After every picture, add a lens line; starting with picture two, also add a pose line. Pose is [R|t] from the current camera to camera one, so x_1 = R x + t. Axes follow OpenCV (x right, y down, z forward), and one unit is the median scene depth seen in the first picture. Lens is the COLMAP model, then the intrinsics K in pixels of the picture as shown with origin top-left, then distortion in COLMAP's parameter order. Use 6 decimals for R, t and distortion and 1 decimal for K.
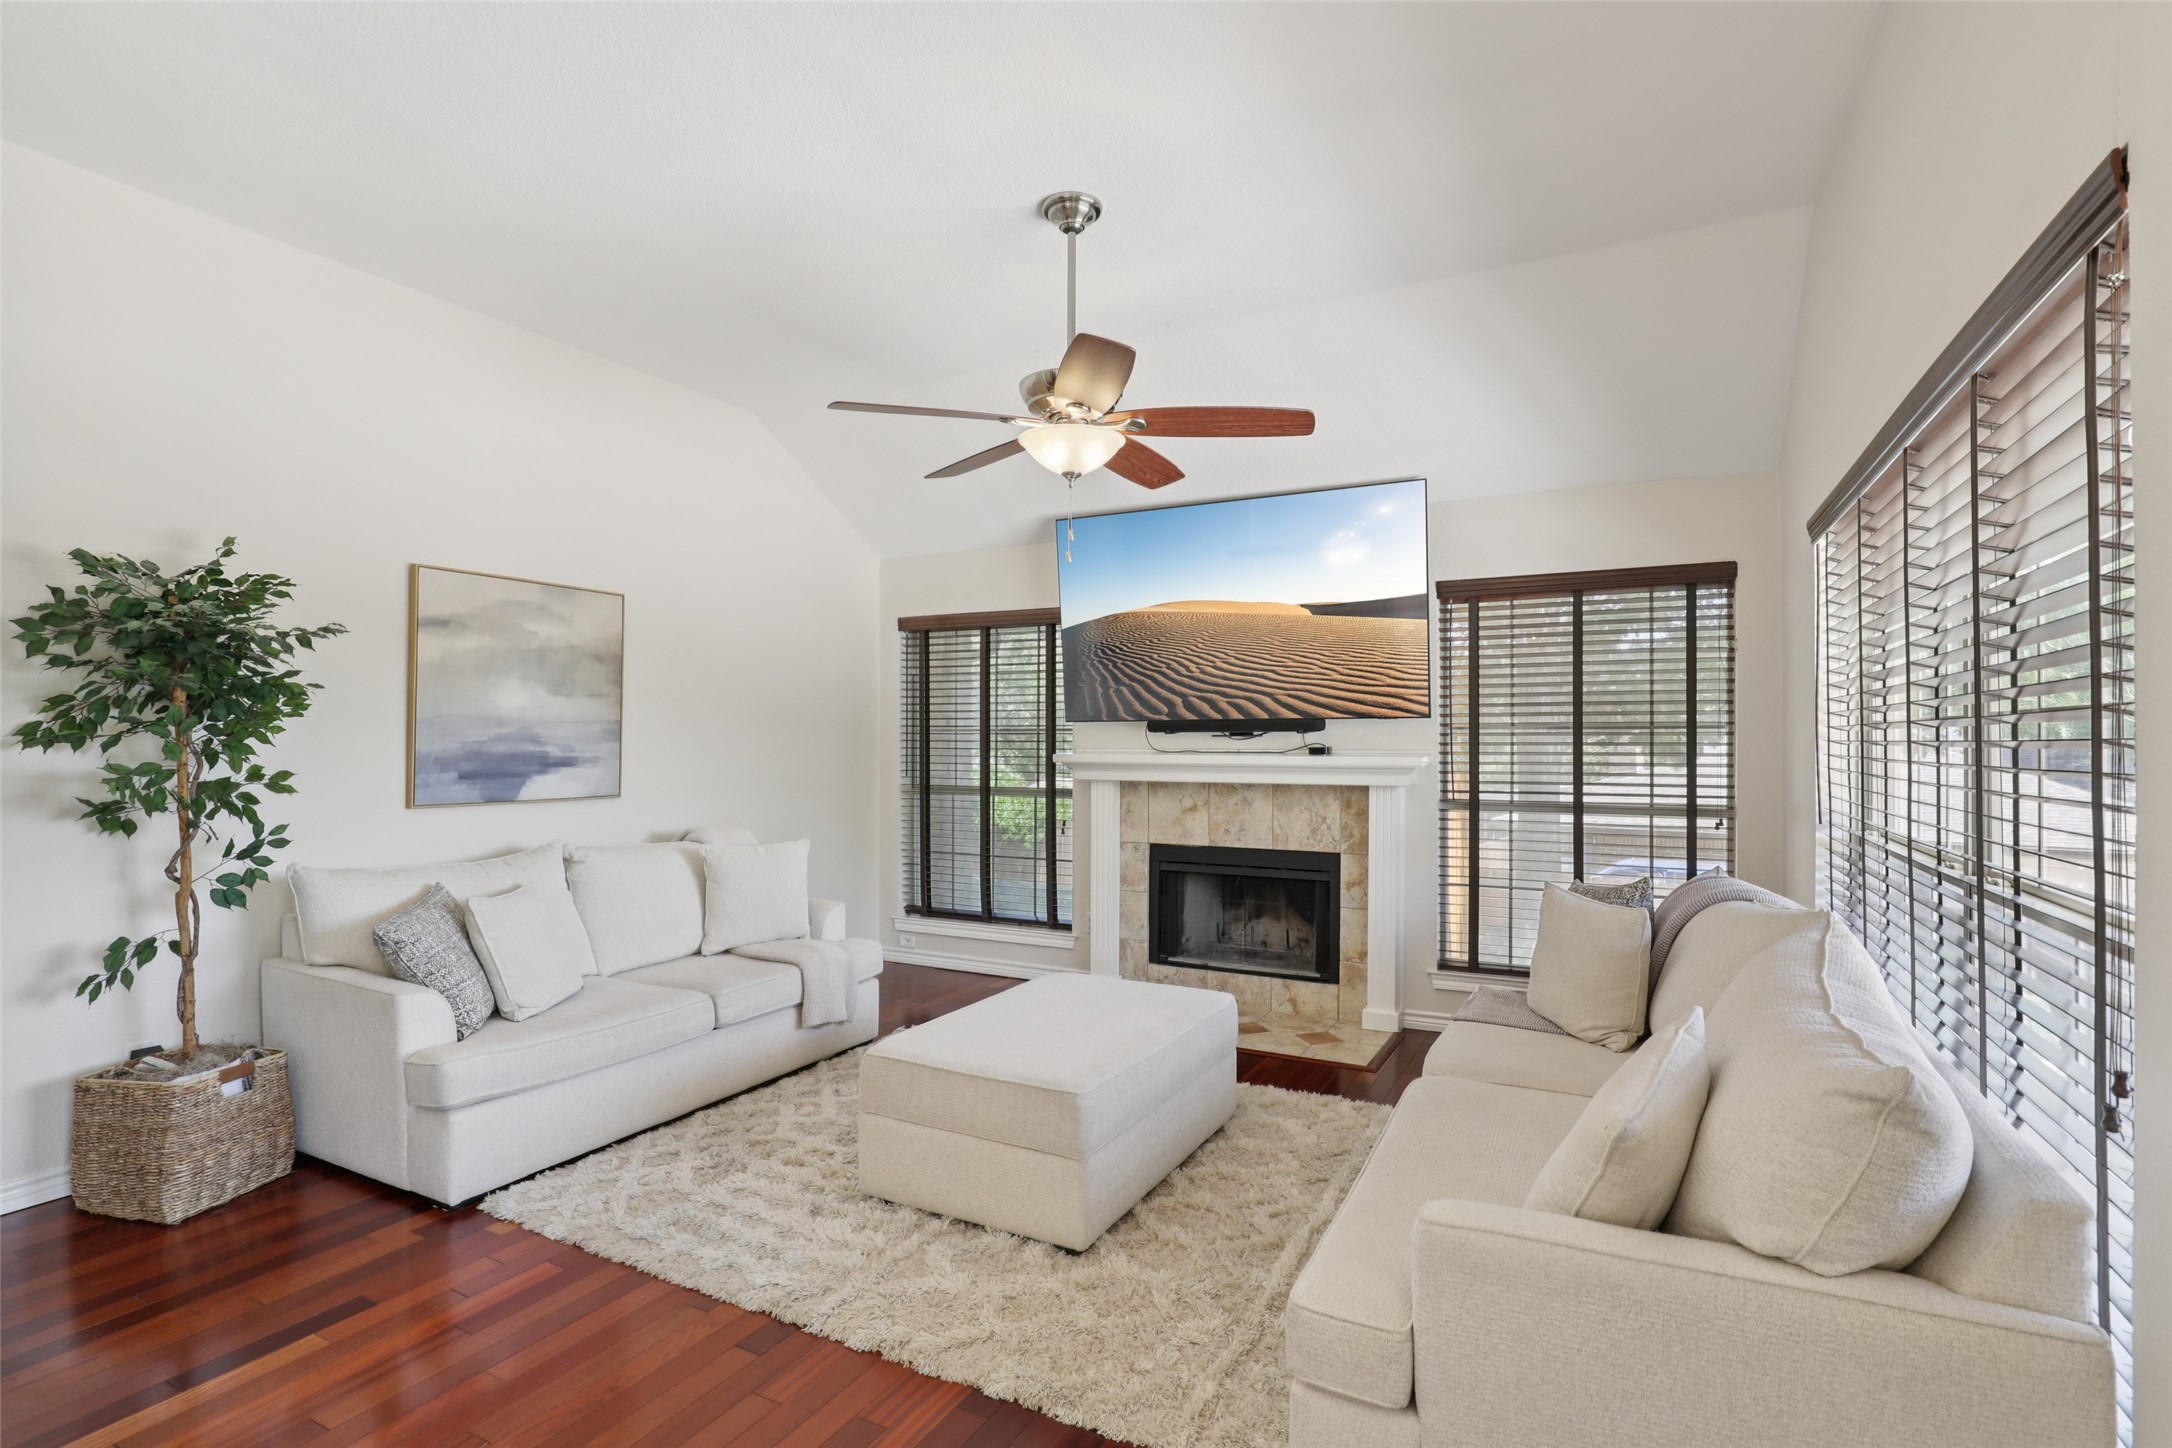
lens RADIAL K [[1020.9, 0, 1088.0], [0, 1020.9, 730.1], [0, 0, 1]] dist [-0.016404, -0.000310]
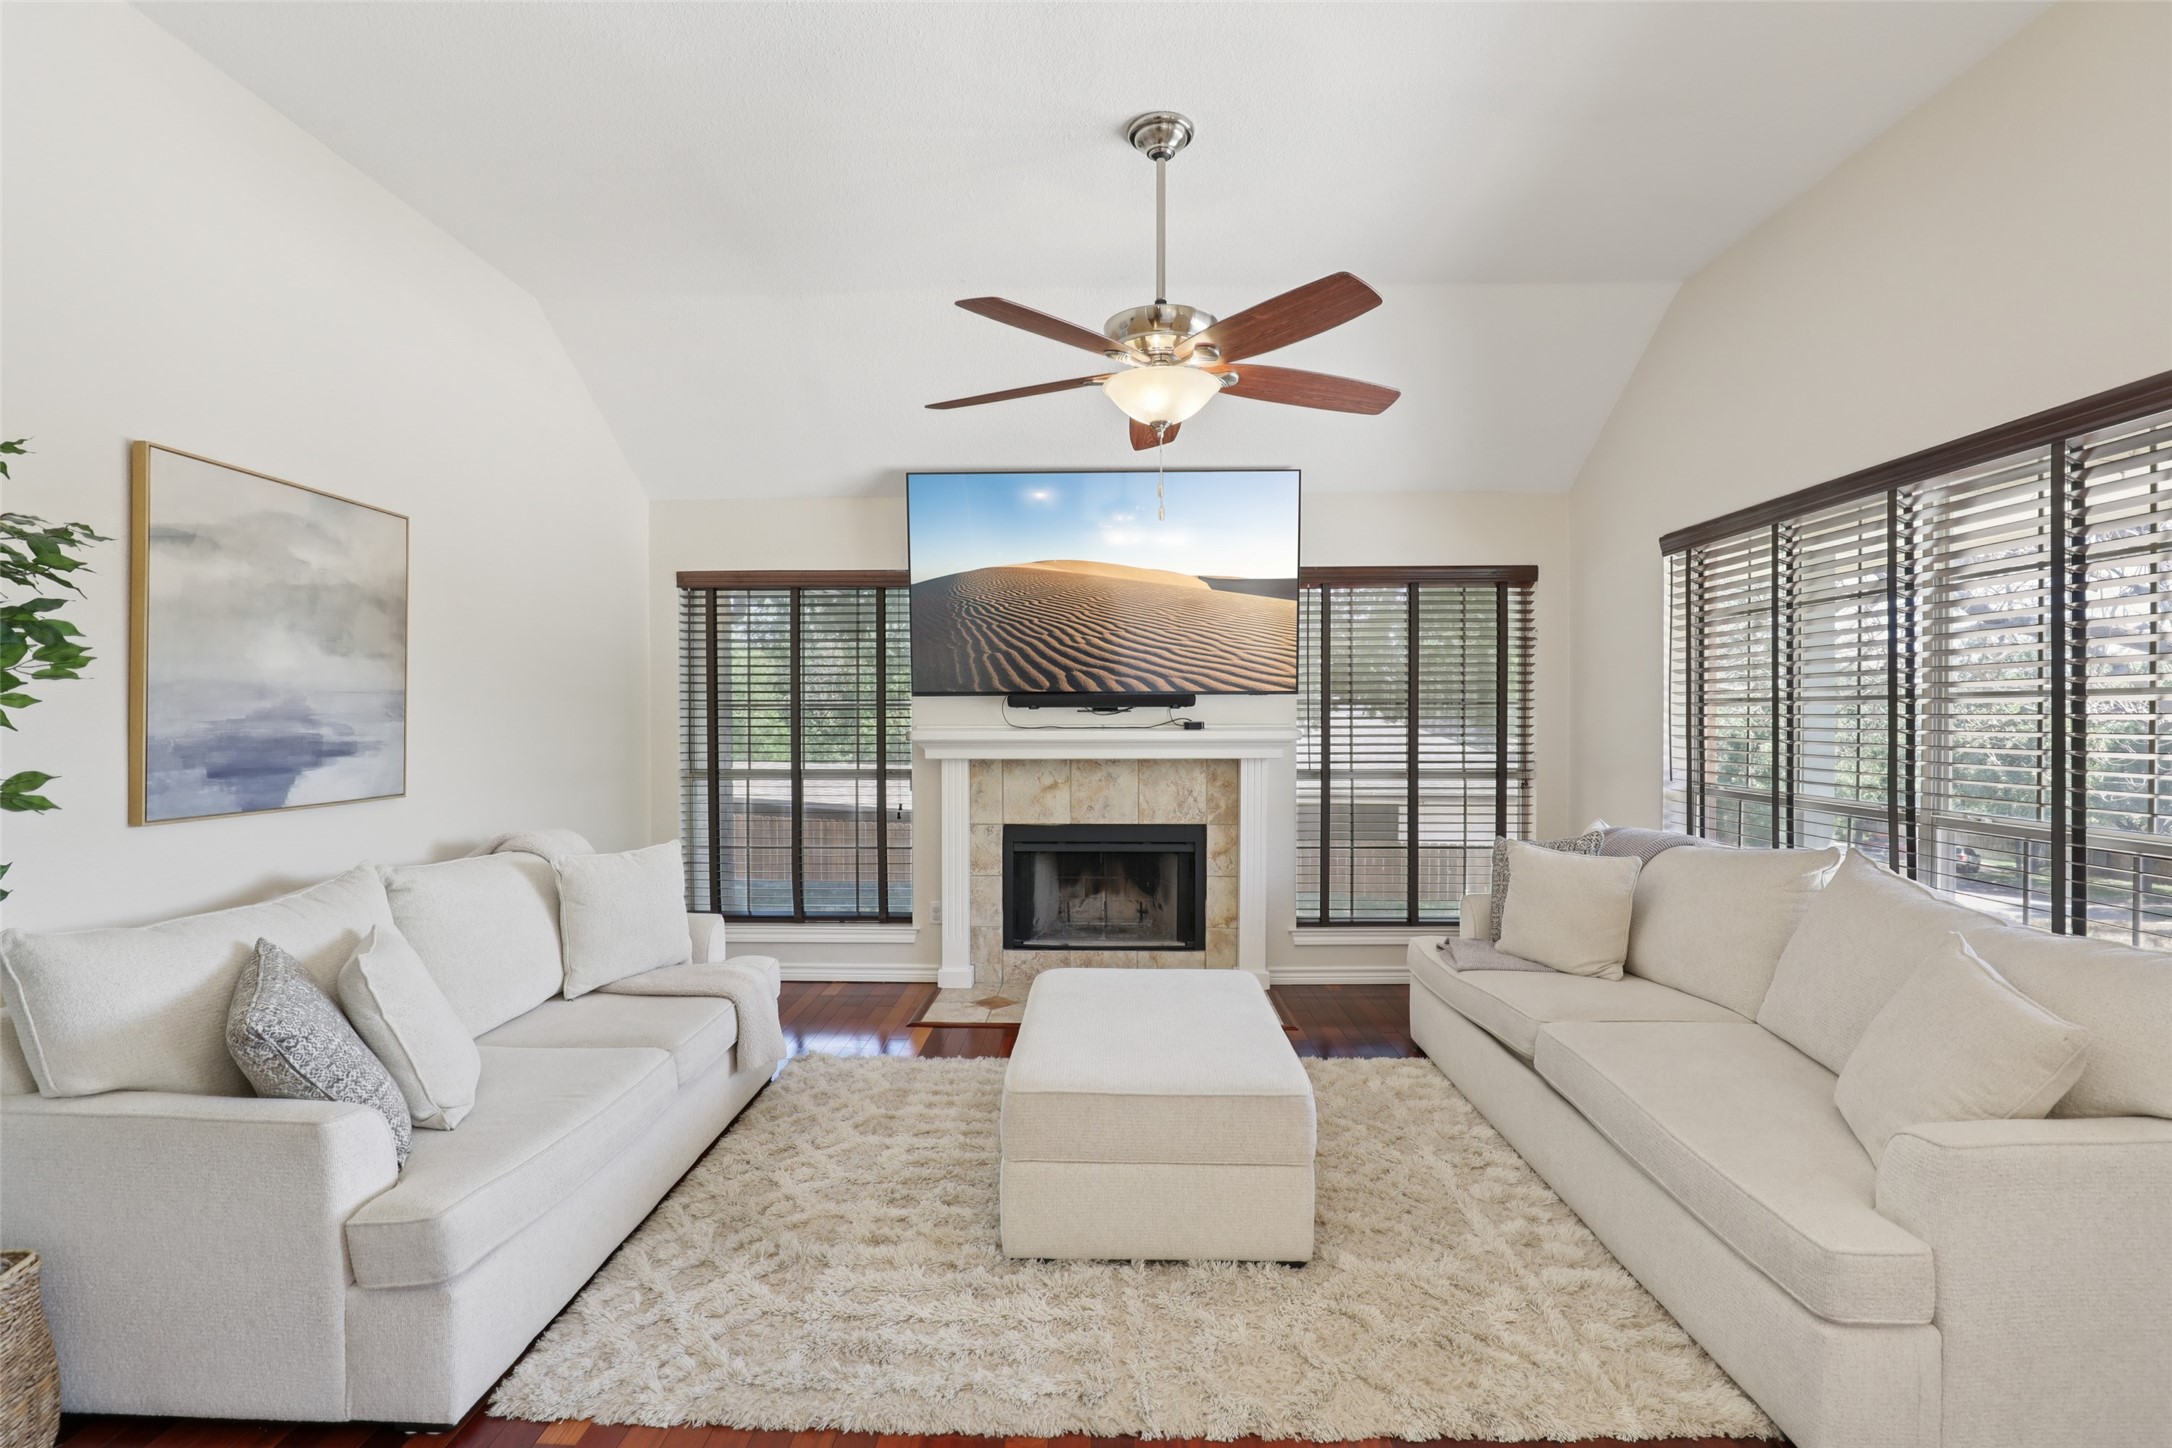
lens RADIAL K [[998.0, 0, 1086.0], [0, 998.0, 724.0], [0, 0, 1]] dist [-0.028823, 0.006913]
pose [[0.900565, -0.006796, 0.434669, -0.329787], [-0.000825, 0.999849, 0.017340, 0.001604], [-0.434721, -0.015975, 0.900423, 0.157203]]
